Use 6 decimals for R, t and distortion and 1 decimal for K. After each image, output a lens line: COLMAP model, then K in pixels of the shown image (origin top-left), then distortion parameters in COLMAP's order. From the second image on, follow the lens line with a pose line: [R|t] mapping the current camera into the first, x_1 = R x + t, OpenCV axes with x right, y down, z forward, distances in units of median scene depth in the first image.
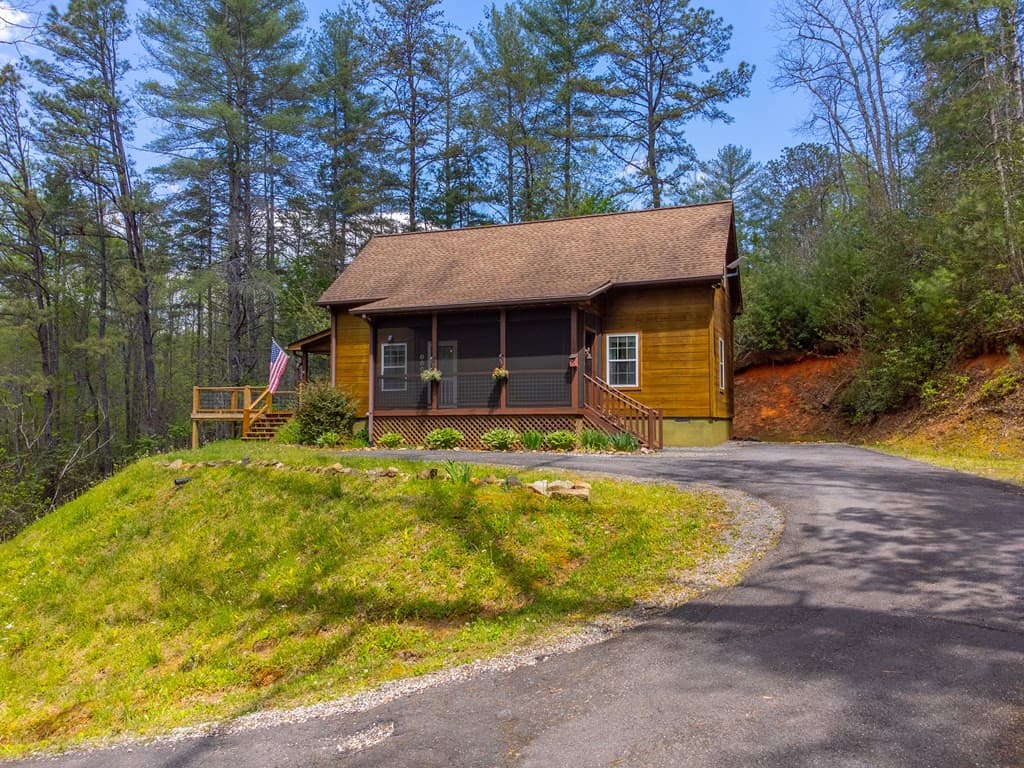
lens RADIAL K [[776.8, 0, 513.8], [0, 776.8, 379.2], [0, 0, 1]] dist [-0.002744, 0.046636]
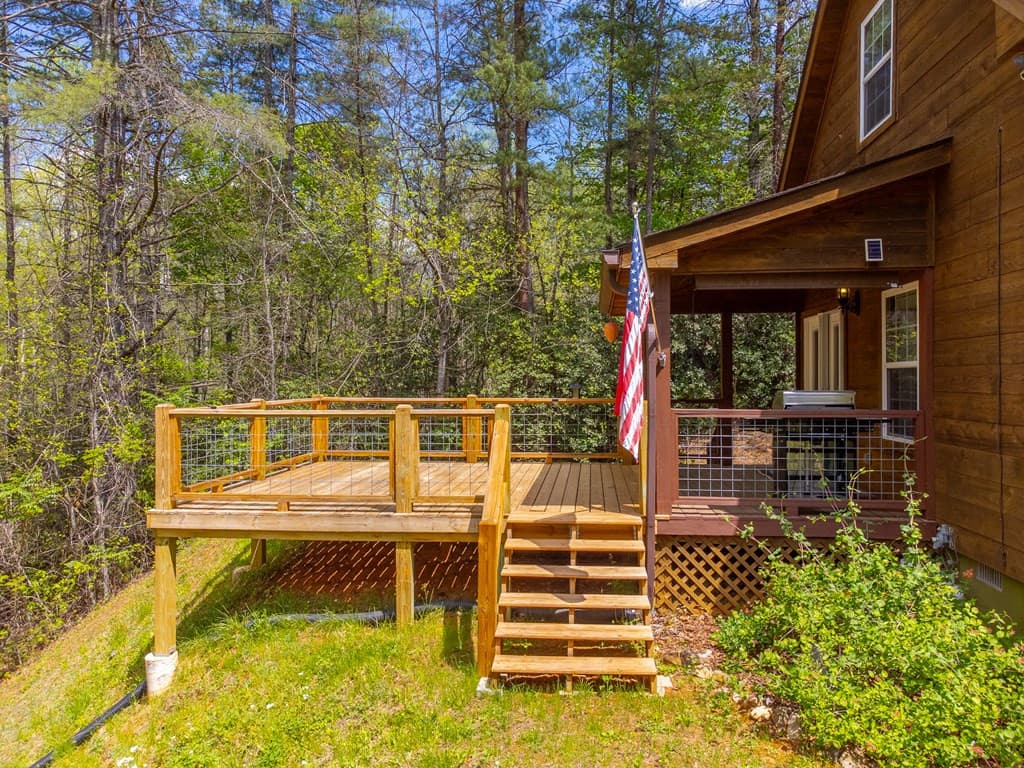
lens RADIAL K [[776.8, 0, 513.8], [0, 776.8, 379.2], [0, 0, 1]] dist [-0.002744, 0.046636]
pose [[0.967798, -0.001130, 0.251727, -0.432858], [-0.013012, 0.998429, 0.054508, -0.017127], [-0.251393, -0.056029, 0.966262, 0.866077]]
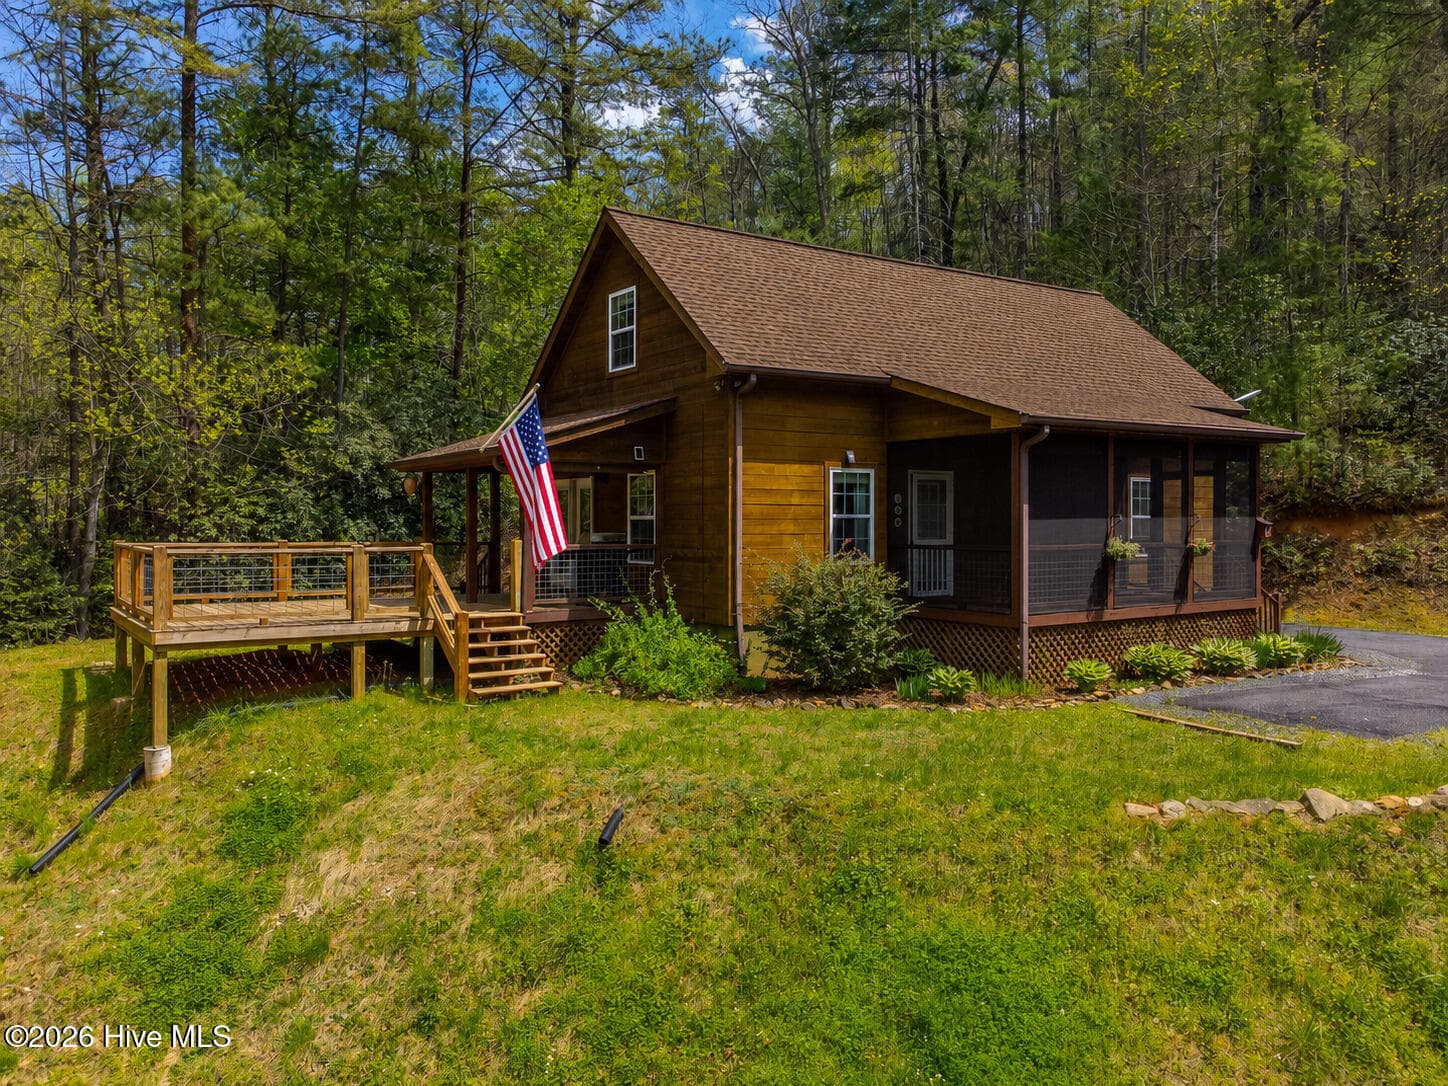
lens RADIAL K [[1098.5, 0, 726.5], [0, 1098.5, 536.2], [0, 0, 1]] dist [-0.002744, 0.046636]
pose [[0.579368, -0.012107, 0.814976, -0.763093], [-0.045067, 0.997884, 0.046862, -0.031955], [-0.813819, -0.063879, 0.577597, 0.660727]]
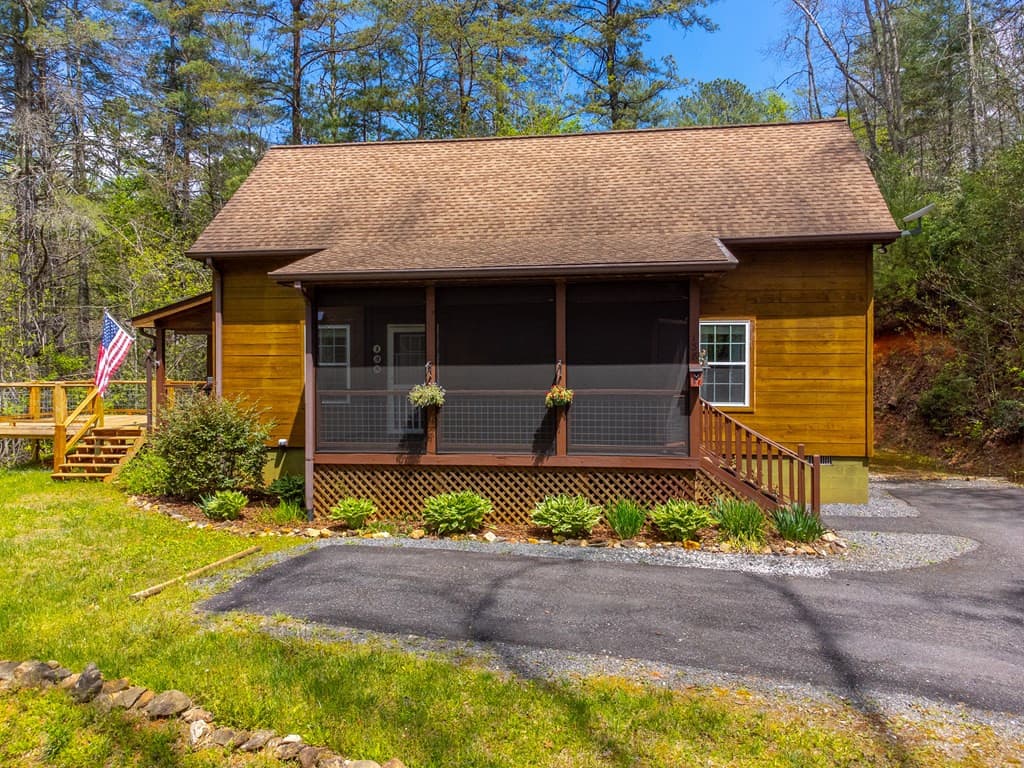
lens RADIAL K [[796.6, 0, 515.7], [0, 796.6, 378.9], [0, 0, 1]] dist [-0.012795, 0.046613]
pose [[0.979562, -0.002832, 0.201121, -0.134709], [-0.010671, 0.997761, 0.066024, -0.046563], [-0.200858, -0.066821, 0.977339, 0.362837]]
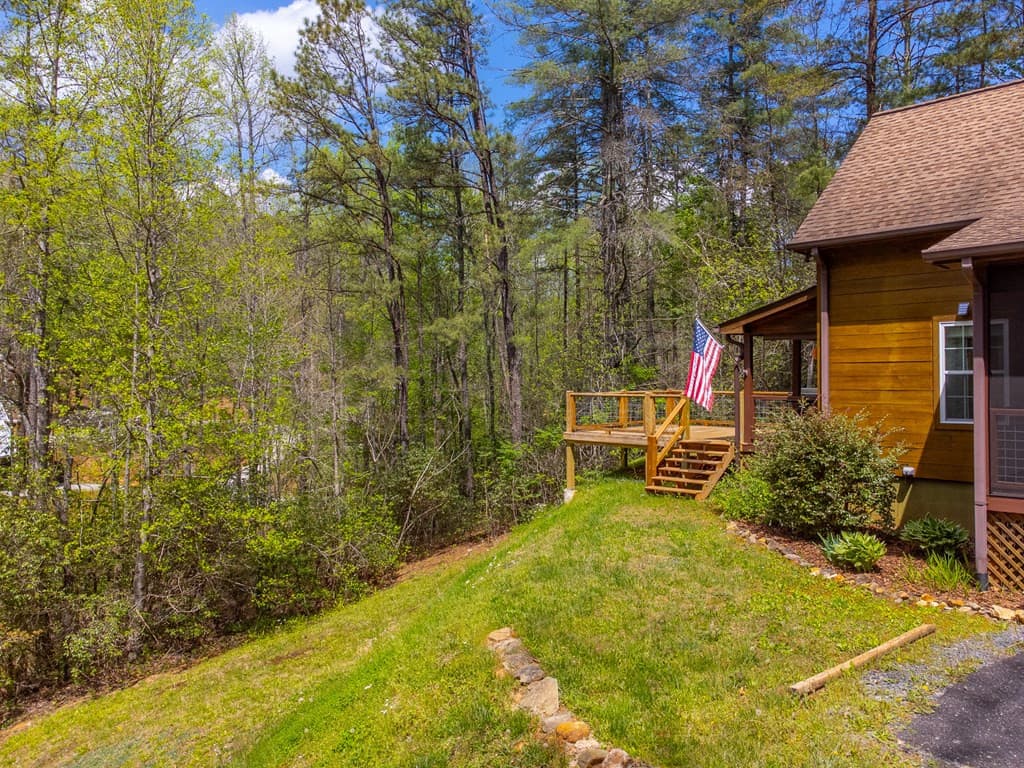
lens RADIAL K [[781.9, 0, 536.1], [0, 781.9, 378.4], [0, 0, 1]] dist [-0.001618, 0.000034]
pose [[0.912374, -0.003061, -0.409347, -0.200170], [0.025420, 0.998466, 0.049192, -0.041217], [0.408569, -0.055287, 0.911052, 0.472004]]
